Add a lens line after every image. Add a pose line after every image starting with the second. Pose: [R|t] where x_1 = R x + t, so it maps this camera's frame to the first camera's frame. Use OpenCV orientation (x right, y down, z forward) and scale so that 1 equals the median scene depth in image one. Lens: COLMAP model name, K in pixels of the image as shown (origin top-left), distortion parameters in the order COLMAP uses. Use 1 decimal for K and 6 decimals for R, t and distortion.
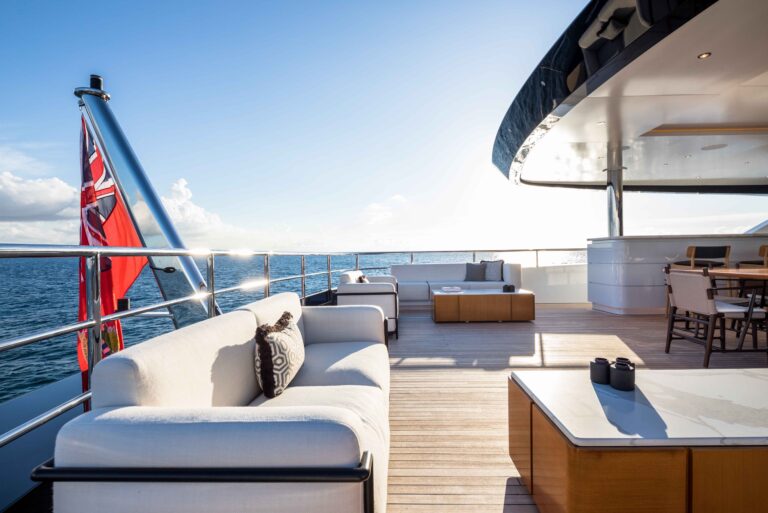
lens RADIAL K [[372.4, 0, 384.0], [0, 372.4, 256.5], [0, 0, 1]] dist [-0.003913, -0.000697]
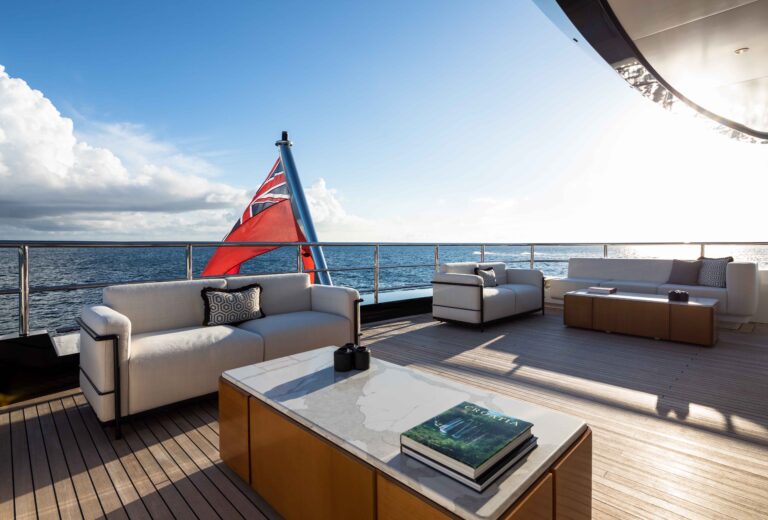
lens RADIAL K [[382.8, 0, 383.4], [0, 382.8, 243.2], [0, 0, 1]] dist [0.002273, 0.000356]
pose [[0.718828, 0.010664, -0.695106, 0.450590], [-0.014927, 0.999889, -0.000097, -0.008167], [0.695027, 0.010445, 0.718908, 0.072120]]
